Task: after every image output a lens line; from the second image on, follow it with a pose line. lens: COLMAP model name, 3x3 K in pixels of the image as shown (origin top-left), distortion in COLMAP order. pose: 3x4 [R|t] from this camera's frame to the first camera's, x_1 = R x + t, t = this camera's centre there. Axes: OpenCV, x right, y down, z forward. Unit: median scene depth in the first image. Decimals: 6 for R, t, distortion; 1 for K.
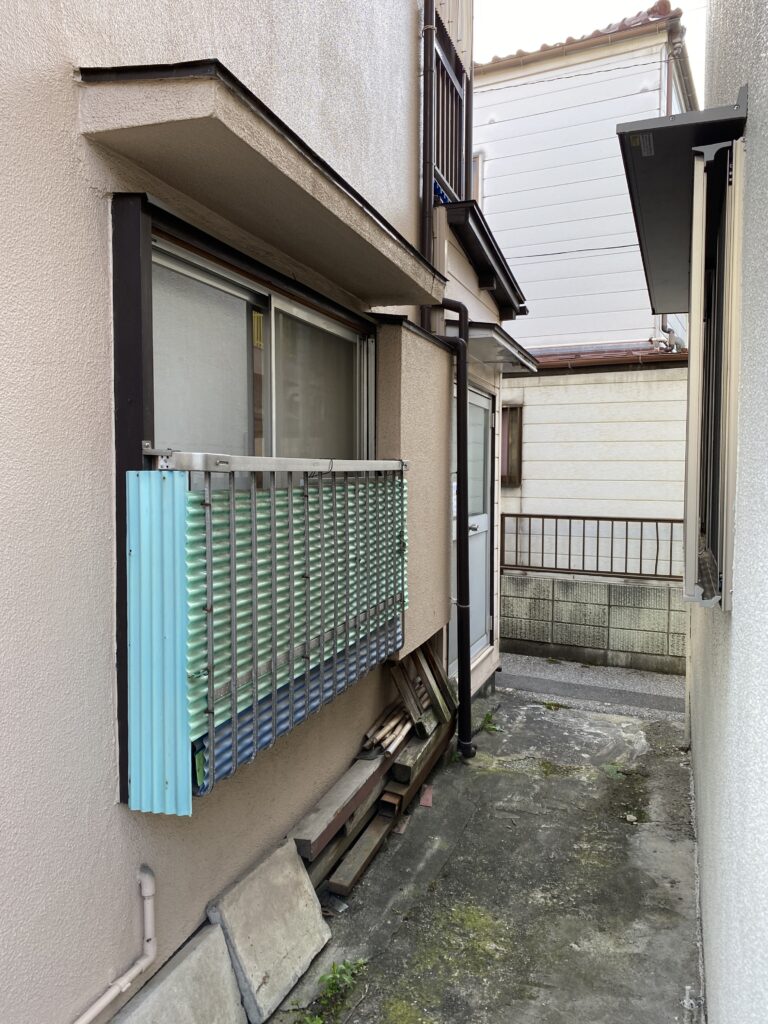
lens RADIAL K [[777.3, 0, 364.0], [0, 777.3, 510.0], [0, 0, 1]] dist [0.007536, -0.009980]
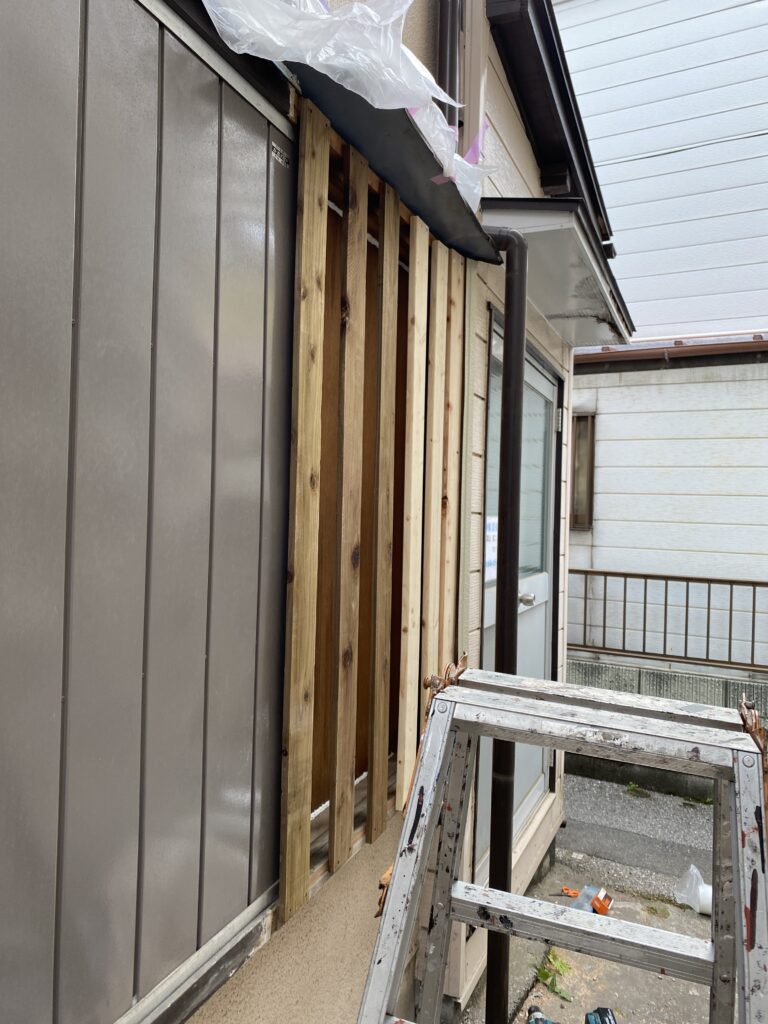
lens RADIAL K [[807.4, 0, 384.0], [0, 807.4, 512.0], [0, 0, 1]] dist [-0.002414, 0.003304]
pose [[0.999431, 0.022247, -0.025354, 0.044371], [-0.023498, 0.998465, -0.050154, -0.007484], [0.024199, 0.050721, 0.998420, 0.354988]]
